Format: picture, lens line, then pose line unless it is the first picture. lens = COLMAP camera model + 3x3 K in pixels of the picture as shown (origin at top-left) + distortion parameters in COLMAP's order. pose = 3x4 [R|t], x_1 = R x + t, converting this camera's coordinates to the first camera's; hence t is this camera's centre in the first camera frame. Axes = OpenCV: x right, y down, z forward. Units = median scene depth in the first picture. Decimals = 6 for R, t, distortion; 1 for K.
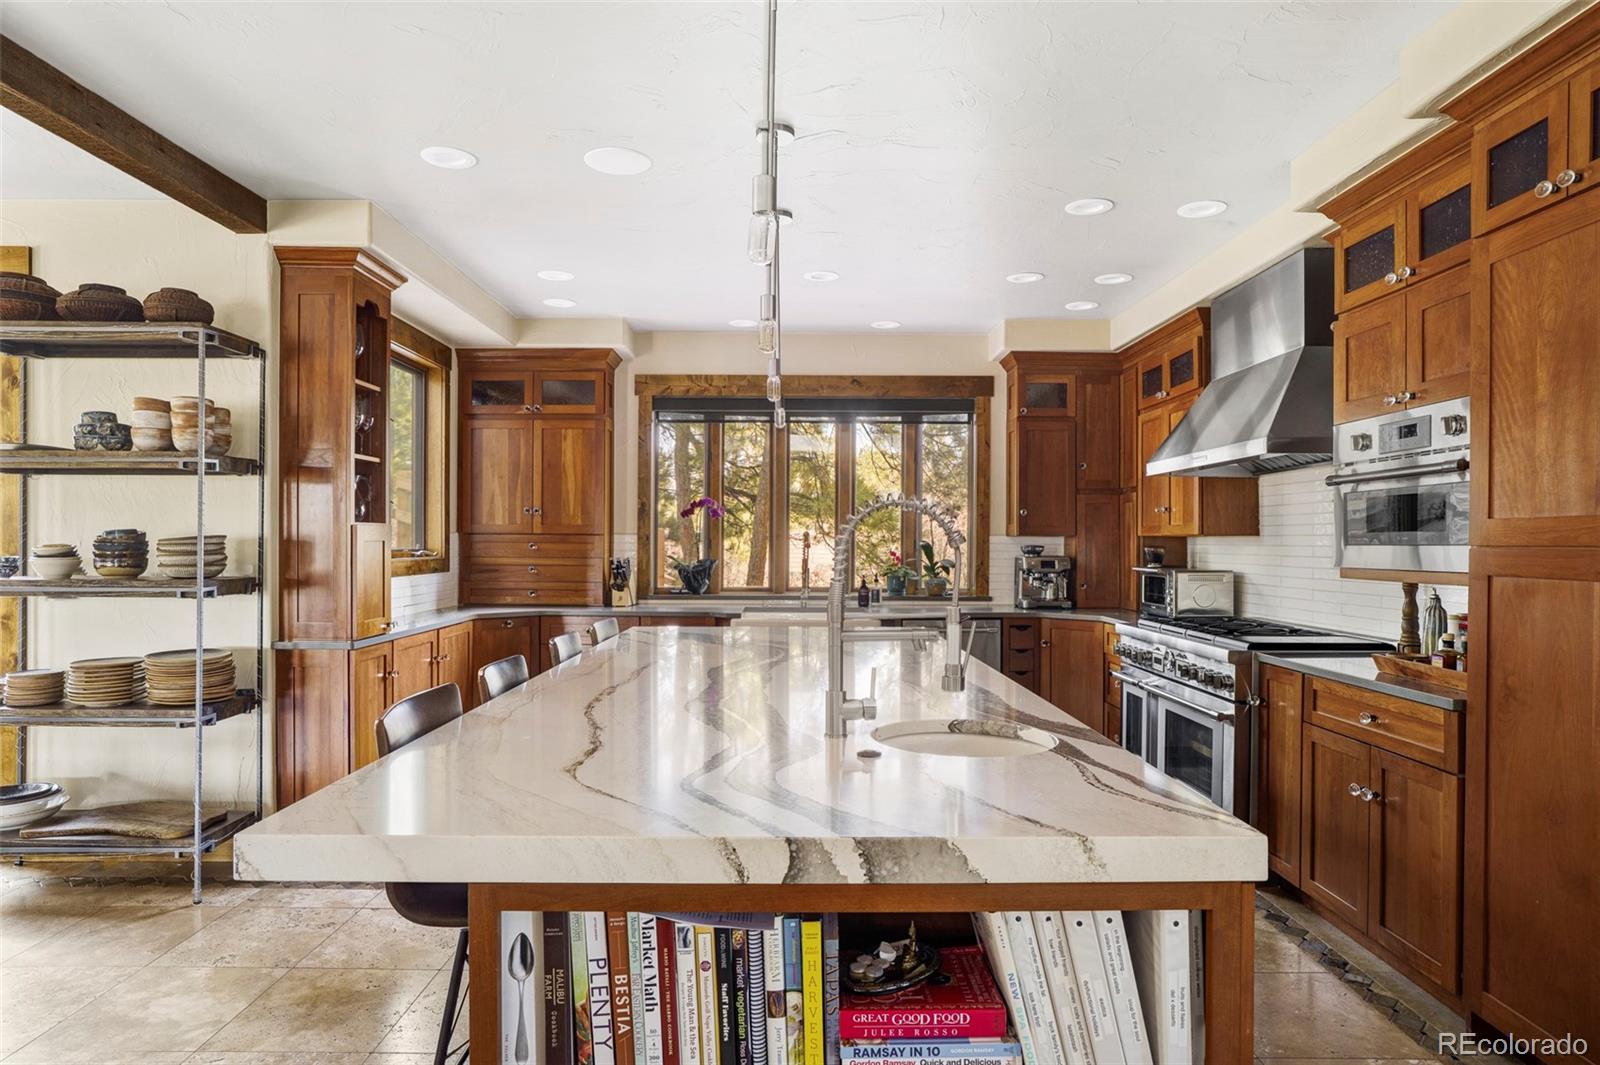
lens RADIAL K [[926.2, 0, 799.0], [0, 926.2, 544.3], [0, 0, 1]] dist [-0.028805, 0.007874]
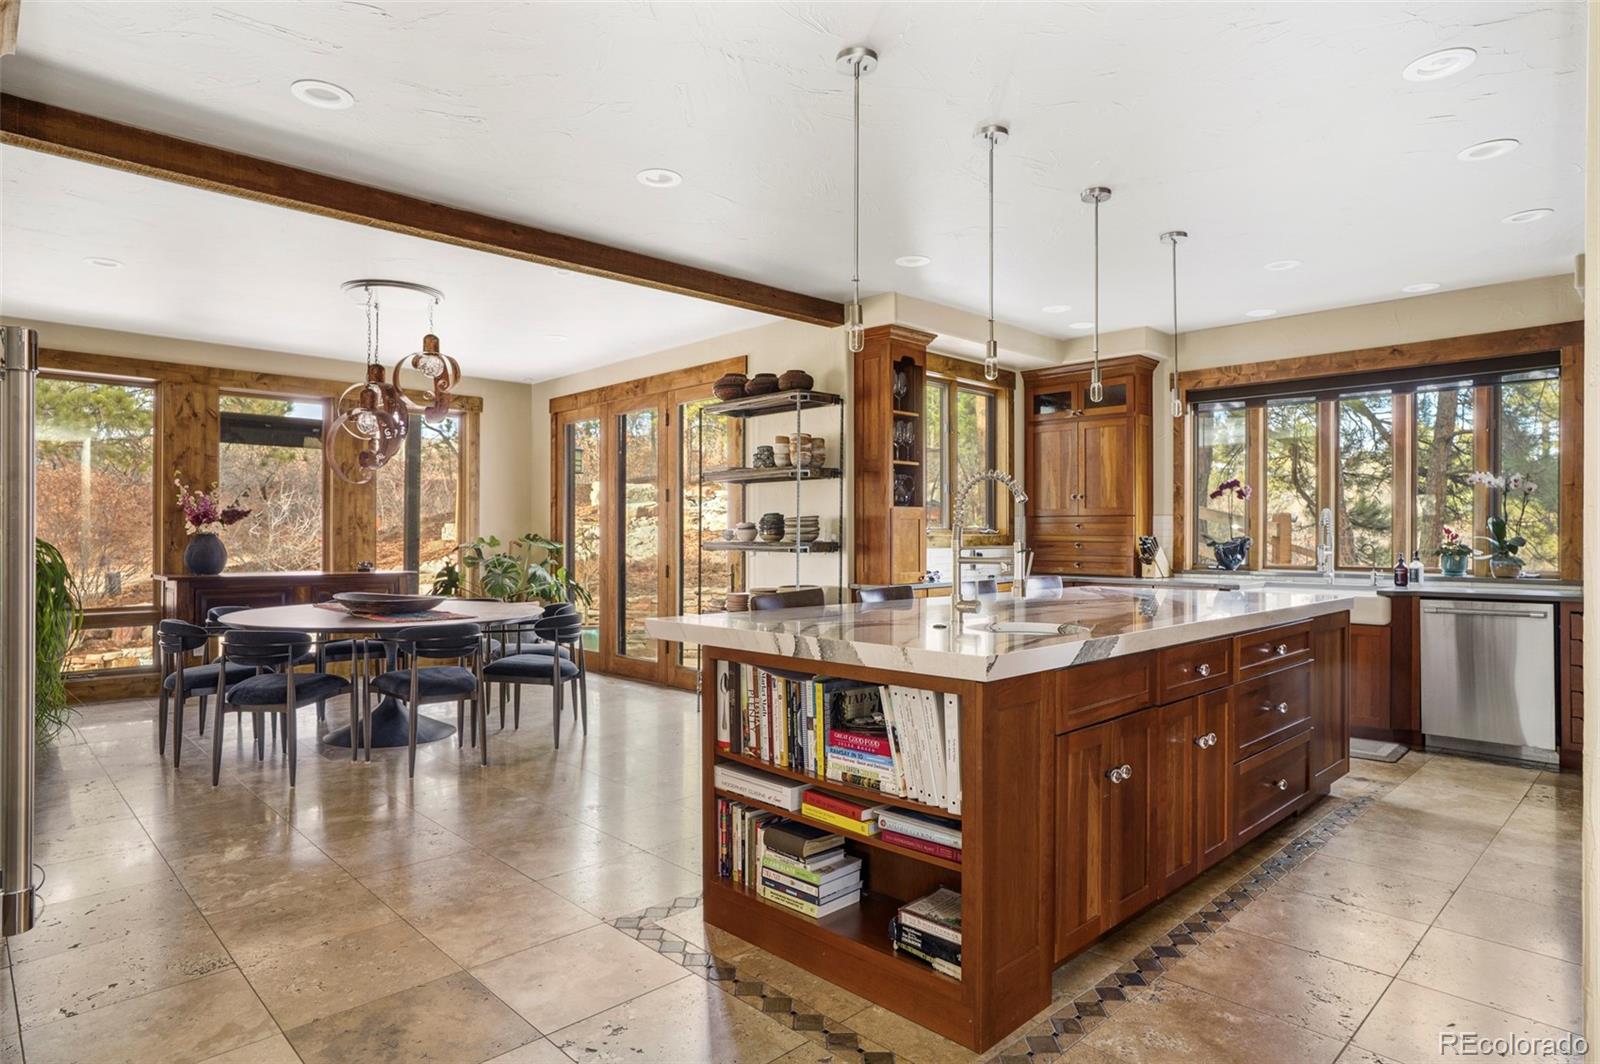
lens RADIAL K [[926.2, 0, 803.2], [0, 926.2, 529.9], [0, 0, 1]] dist [-0.028805, 0.007874]
pose [[0.696563, -0.007933, -0.717451, 0.519744], [-0.000117, 0.999938, -0.011170, 0.032509], [0.717495, 0.007865, 0.696519, -0.162888]]
